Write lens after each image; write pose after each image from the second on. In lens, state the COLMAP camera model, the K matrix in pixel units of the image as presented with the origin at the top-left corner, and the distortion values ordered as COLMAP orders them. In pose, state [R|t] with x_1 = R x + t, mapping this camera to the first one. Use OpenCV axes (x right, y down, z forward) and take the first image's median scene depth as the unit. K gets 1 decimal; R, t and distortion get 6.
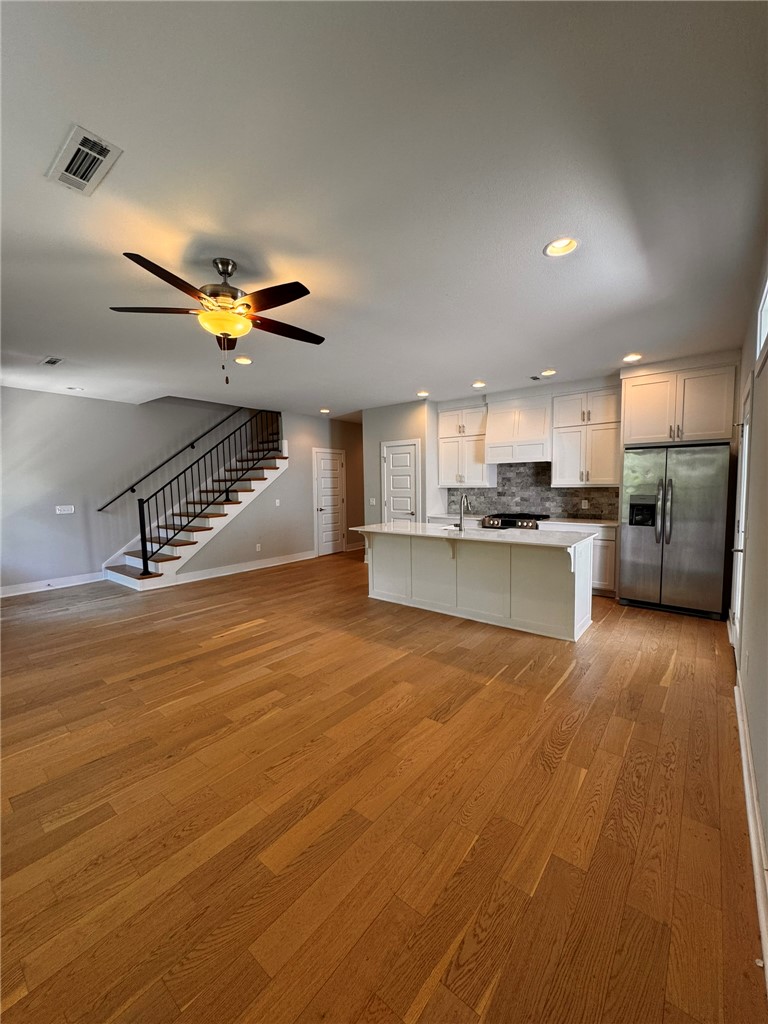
lens RADIAL K [[407.5, 0, 384.0], [0, 407.5, 512.0], [0, 0, 1]] dist [-0.002957, 0.000120]
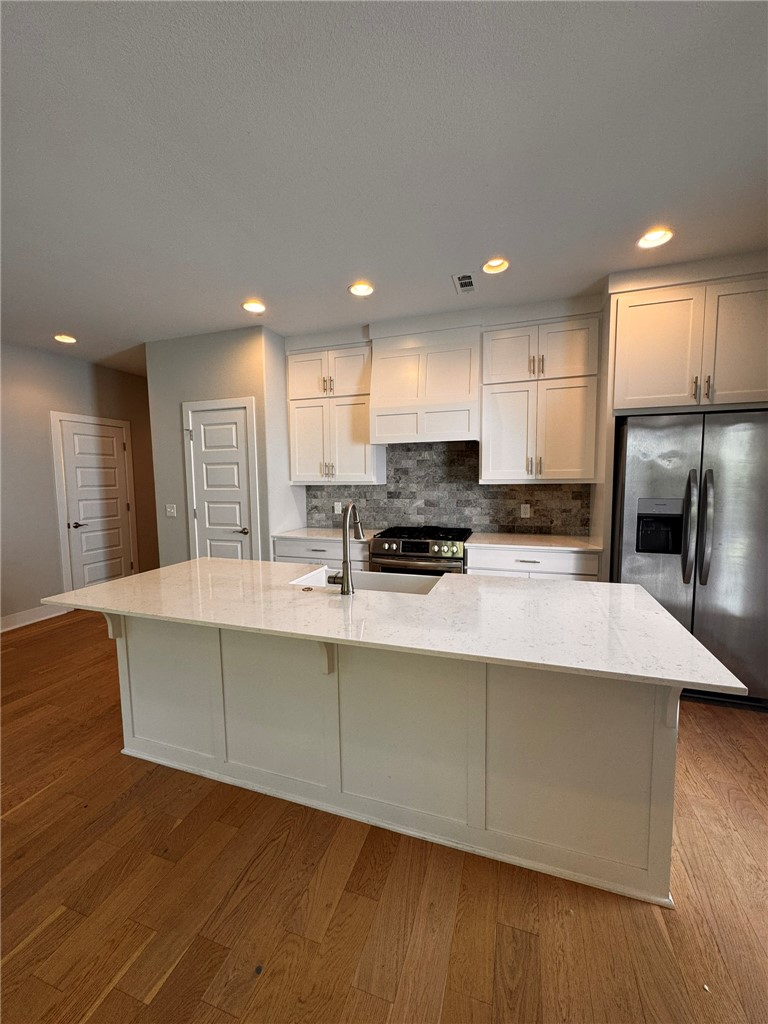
lens RADIAL K [[407.5, 0, 384.0], [0, 407.5, 512.0], [0, 0, 1]] dist [-0.002957, 0.000120]
pose [[0.938991, -0.027288, 0.342858, 0.064958], [0.023508, 0.999608, 0.015177, -0.029745], [-0.343138, -0.006191, 0.939265, 0.450513]]
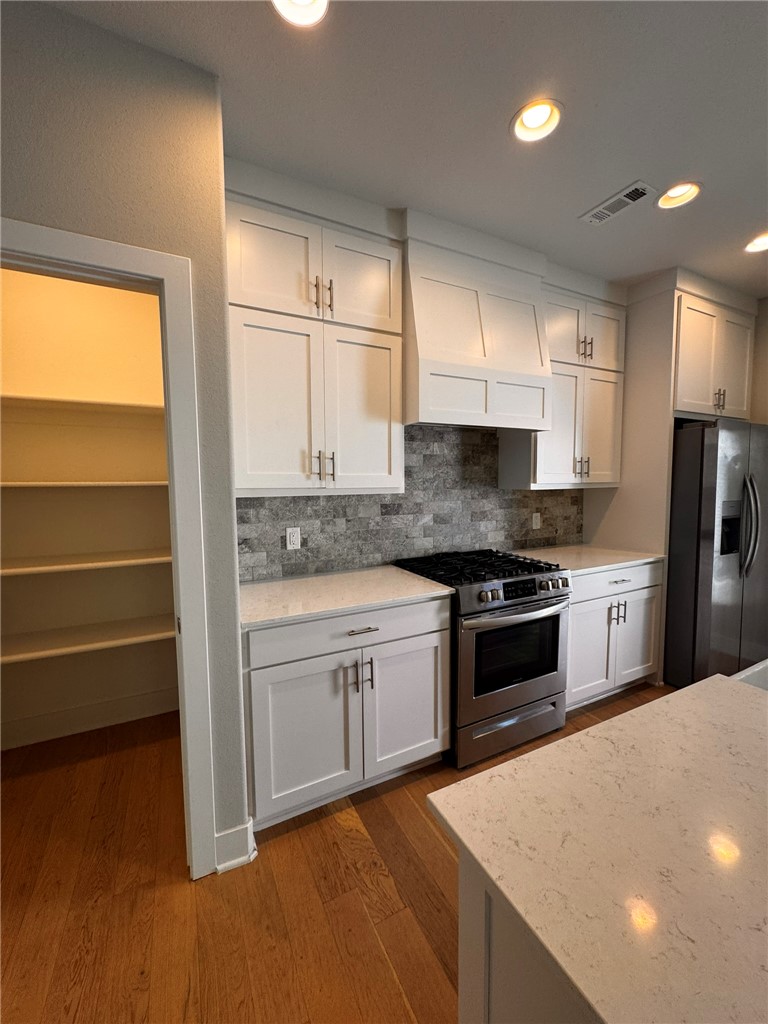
lens RADIAL K [[407.5, 0, 384.0], [0, 407.5, 512.0], [0, 0, 1]] dist [-0.002957, 0.000120]
pose [[0.411554, -0.060808, 0.909354, -0.069412], [0.069421, 0.996965, 0.035248, -0.059069], [-0.908737, 0.048622, 0.414527, 0.900656]]
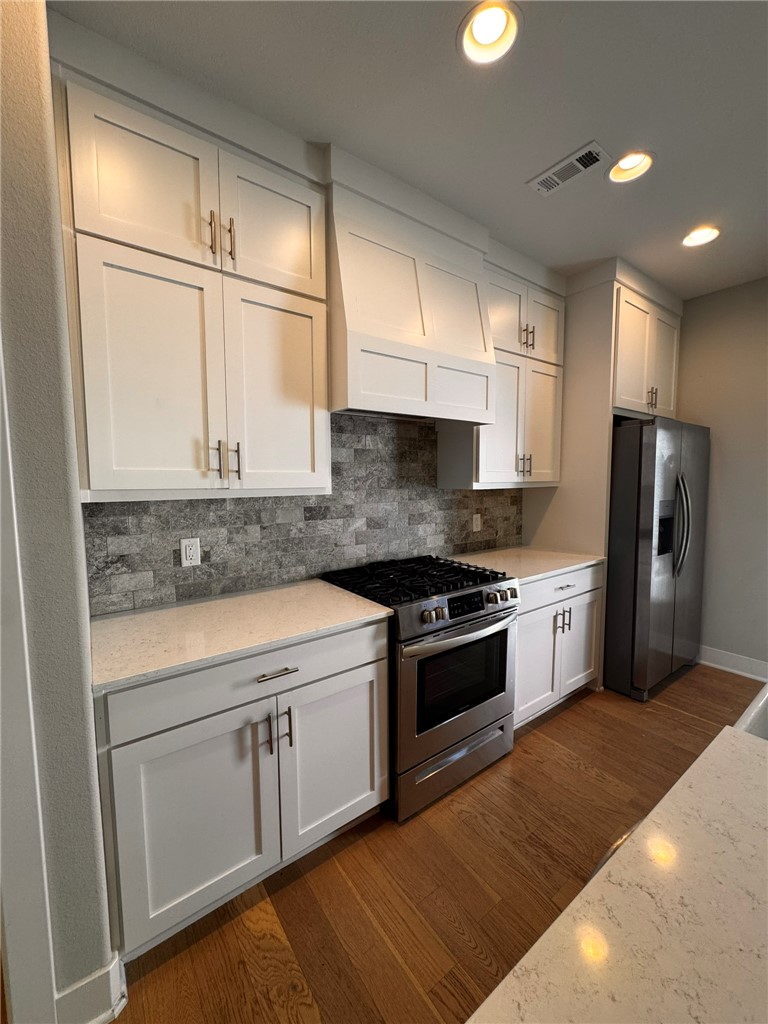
lens RADIAL K [[407.5, 0, 384.0], [0, 407.5, 512.0], [0, 0, 1]] dist [-0.002957, 0.000120]
pose [[0.257990, -0.069201, 0.963666, -0.012625], [0.072586, 0.996001, 0.052091, -0.061639], [-0.963417, 0.056510, 0.261981, 0.918055]]
